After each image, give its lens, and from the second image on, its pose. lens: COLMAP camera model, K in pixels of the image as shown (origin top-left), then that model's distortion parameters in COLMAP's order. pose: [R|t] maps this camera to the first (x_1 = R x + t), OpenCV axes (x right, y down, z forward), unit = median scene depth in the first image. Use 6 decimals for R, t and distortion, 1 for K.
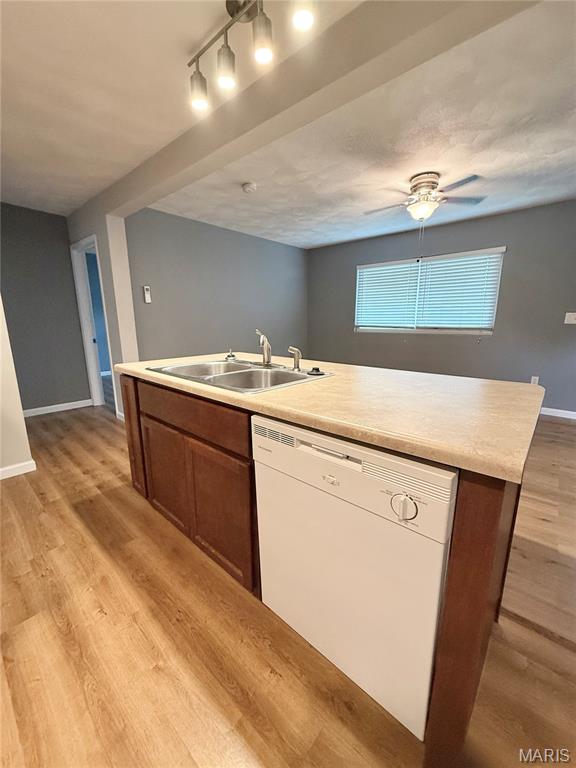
lens RADIAL K [[305.1, 0, 287.6], [0, 305.1, 384.5], [0, 0, 1]] dist [-0.000702, -0.000201]
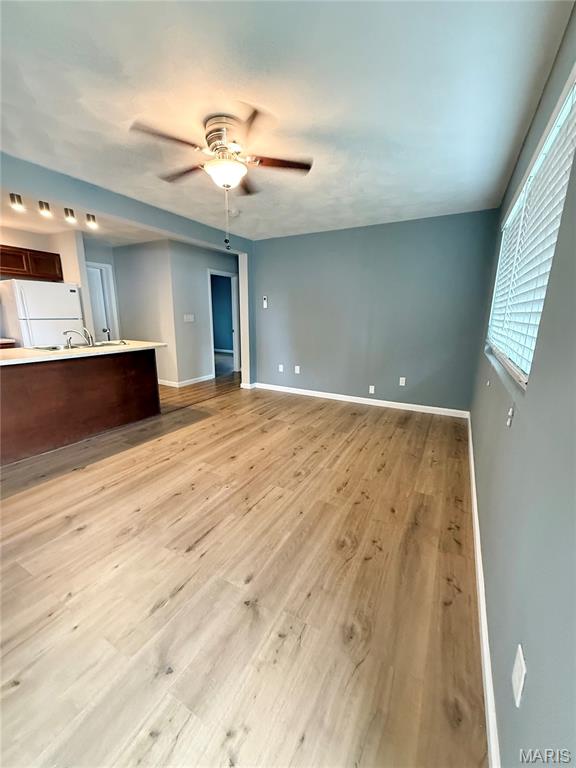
lens RADIAL K [[305.1, 0, 287.6], [0, 305.1, 384.5], [0, 0, 1]] dist [-0.000702, -0.000201]
pose [[0.210089, 0.225136, -0.951408, 1.661852], [-0.214297, 0.960065, 0.179864, -0.355271], [0.953908, 0.166096, 0.249945, 1.390038]]
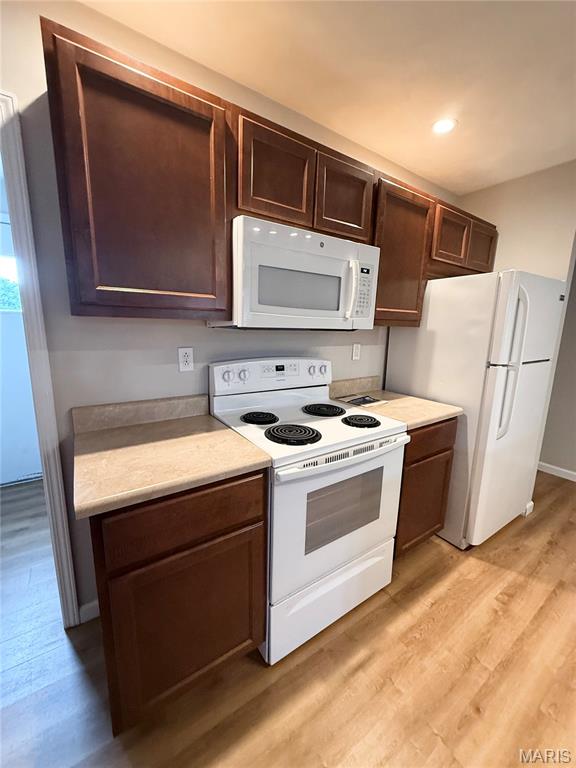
lens RADIAL K [[305.1, 0, 287.6], [0, 305.1, 384.5], [0, 0, 1]] dist [-0.000702, -0.000201]
pose [[-0.253608, 0.180100, -0.950393, 0.338874], [-0.217199, 0.946823, 0.237382, -0.073421], [0.942607, 0.266627, -0.201004, -0.111950]]
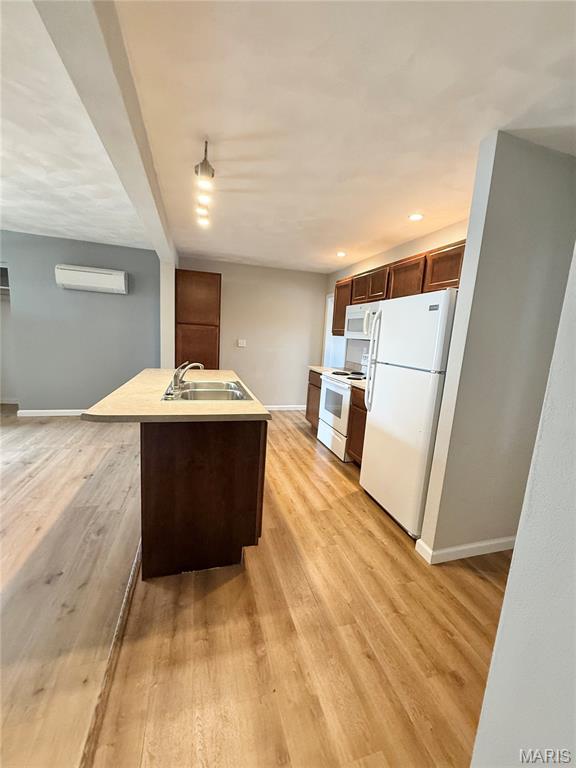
lens RADIAL K [[305.1, 0, 287.6], [0, 305.1, 384.5], [0, 0, 1]] dist [-0.000702, -0.000201]
pose [[-0.843371, -0.135661, 0.519925, -0.907960], [0.049946, 0.943623, 0.327232, -0.381234], [-0.535006, 0.301946, -0.789049, 1.406542]]
